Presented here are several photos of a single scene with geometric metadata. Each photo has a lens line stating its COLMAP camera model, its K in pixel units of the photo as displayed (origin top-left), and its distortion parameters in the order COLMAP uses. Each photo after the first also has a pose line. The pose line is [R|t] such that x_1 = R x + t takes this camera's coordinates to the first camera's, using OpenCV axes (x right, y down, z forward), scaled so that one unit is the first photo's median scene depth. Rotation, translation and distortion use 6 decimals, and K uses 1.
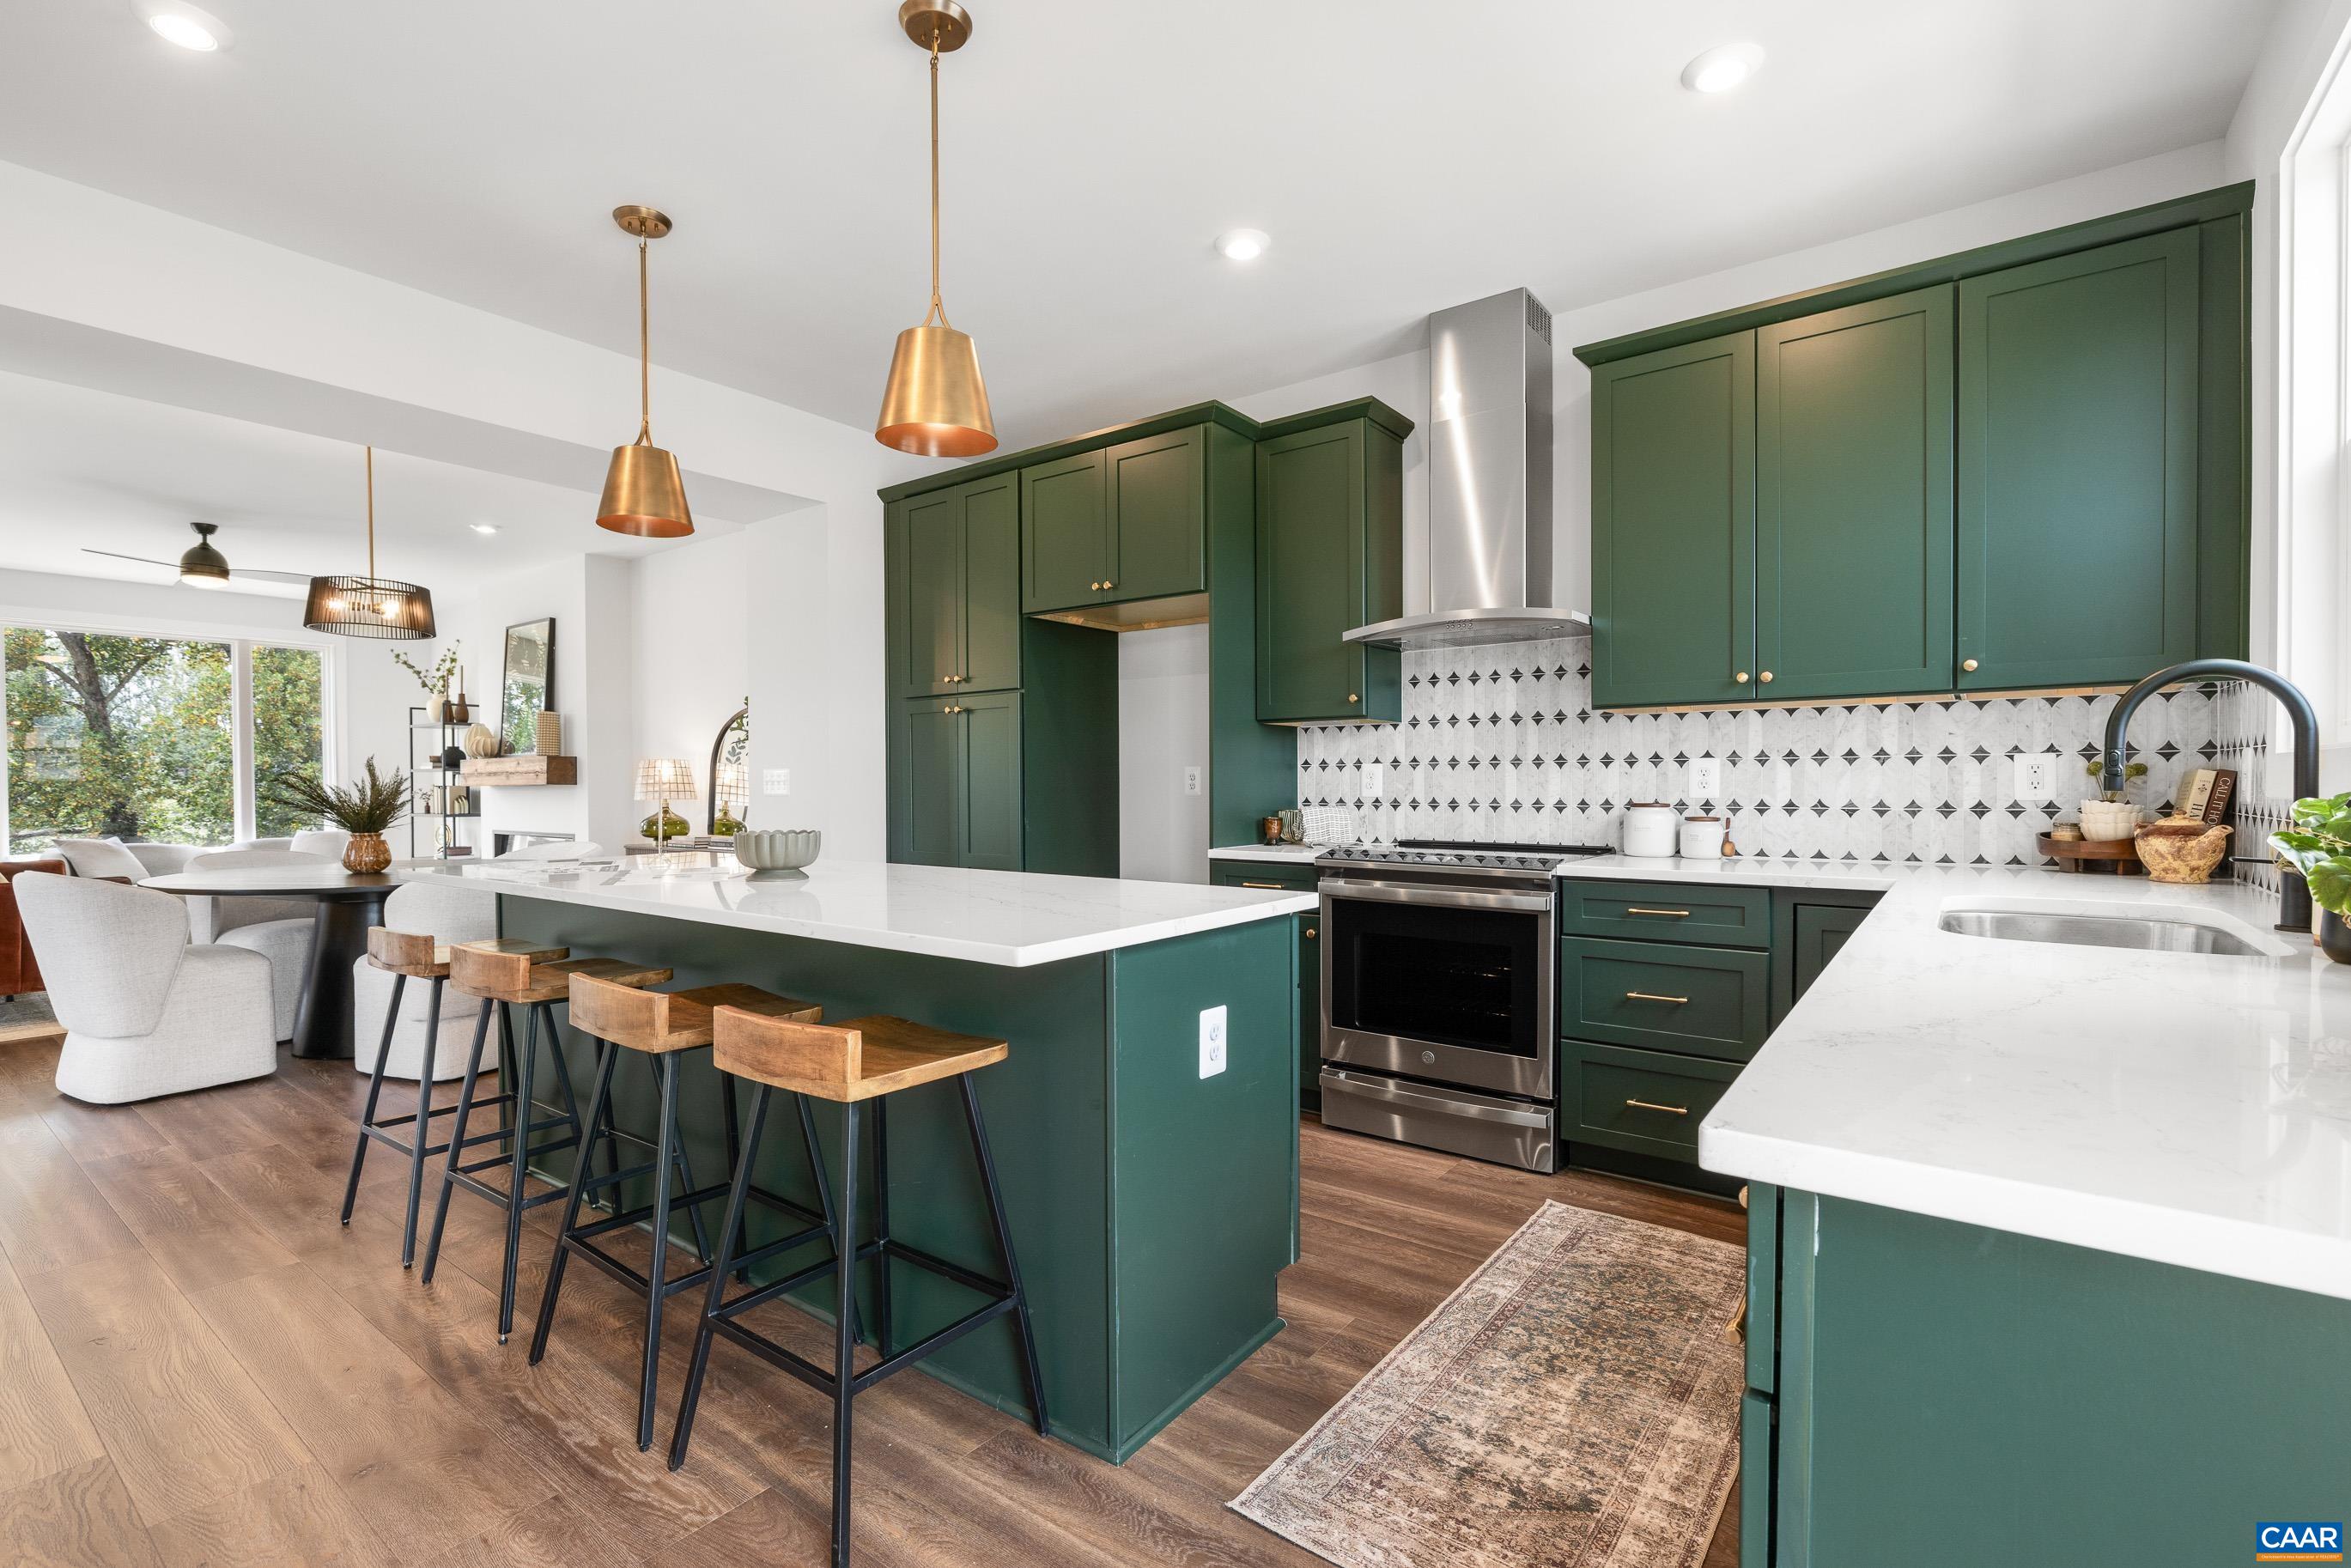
lens RADIAL K [[1060.1, 0, 1177.5], [0, 1060.1, 797.2], [0, 0, 1]] dist [-0.001130, -0.000378]
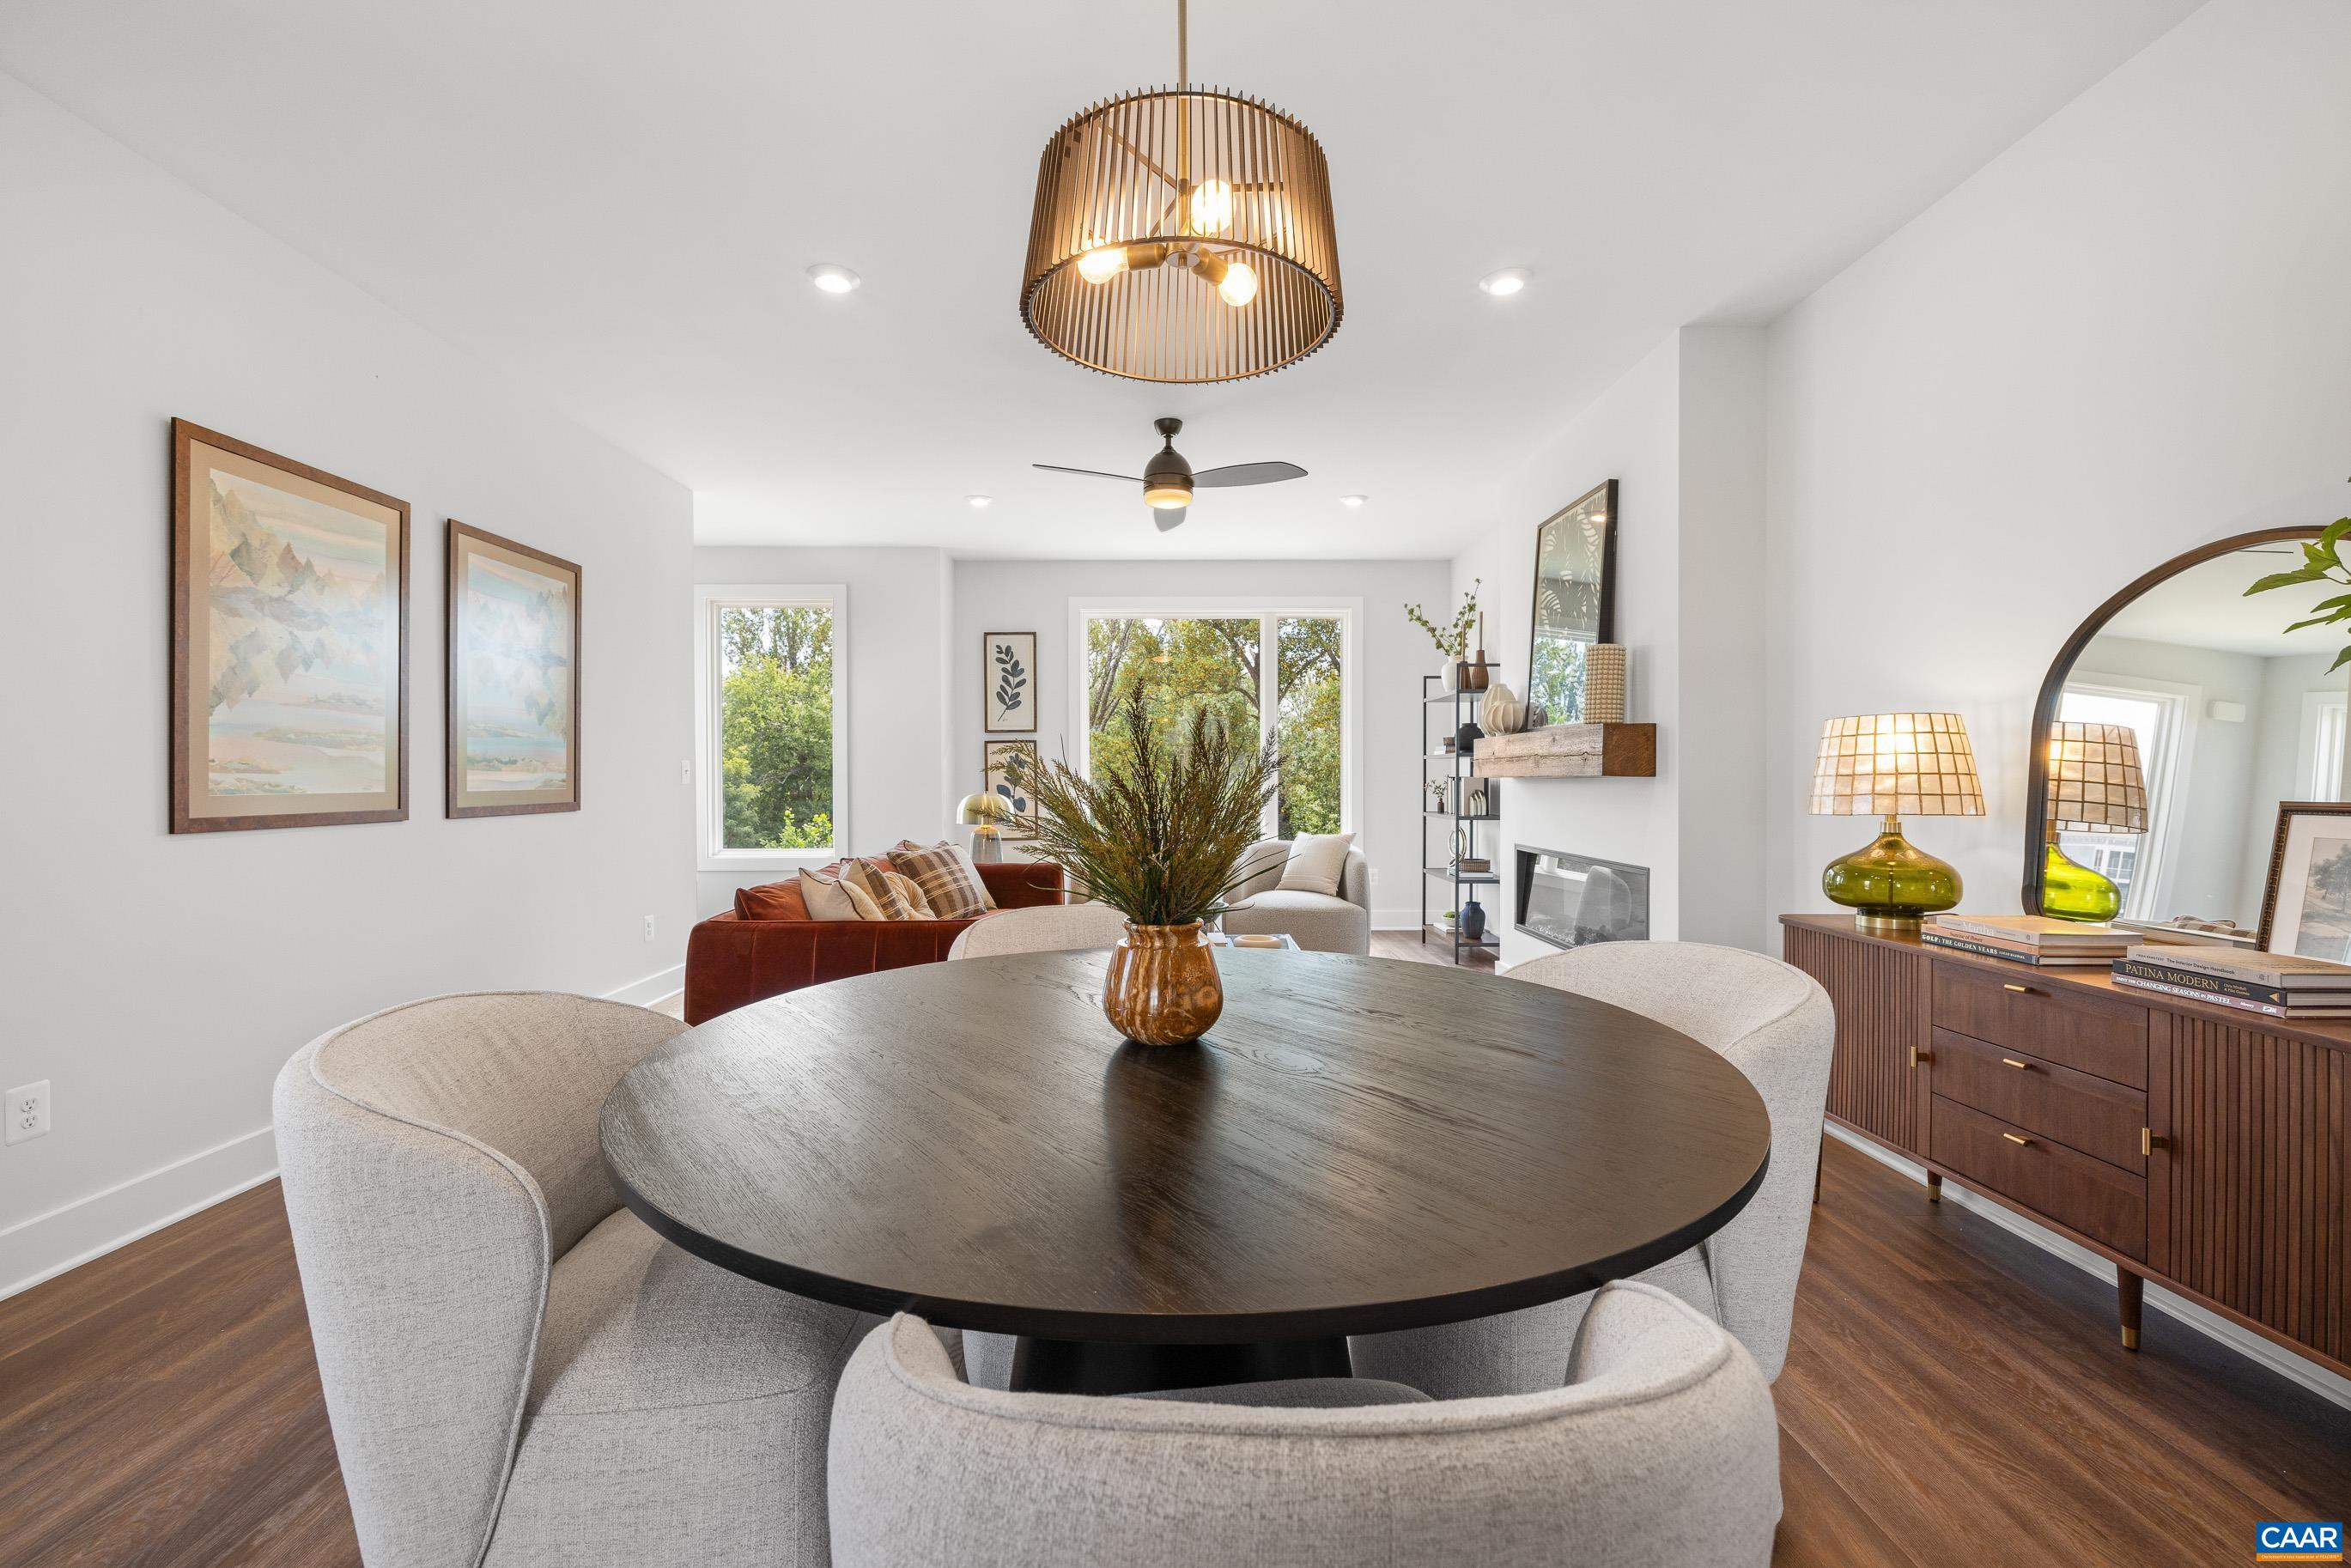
lens RADIAL K [[1004.6, 0, 1161.0], [0, 1004.6, 781.6], [0, 0, 1]] dist [-0.000099, -0.000094]
pose [[0.606428, 0.007870, -0.795099, -0.270884], [-0.011640, 0.999932, 0.001019, -0.005951], [0.795053, 0.008637, 0.606479, 0.425891]]
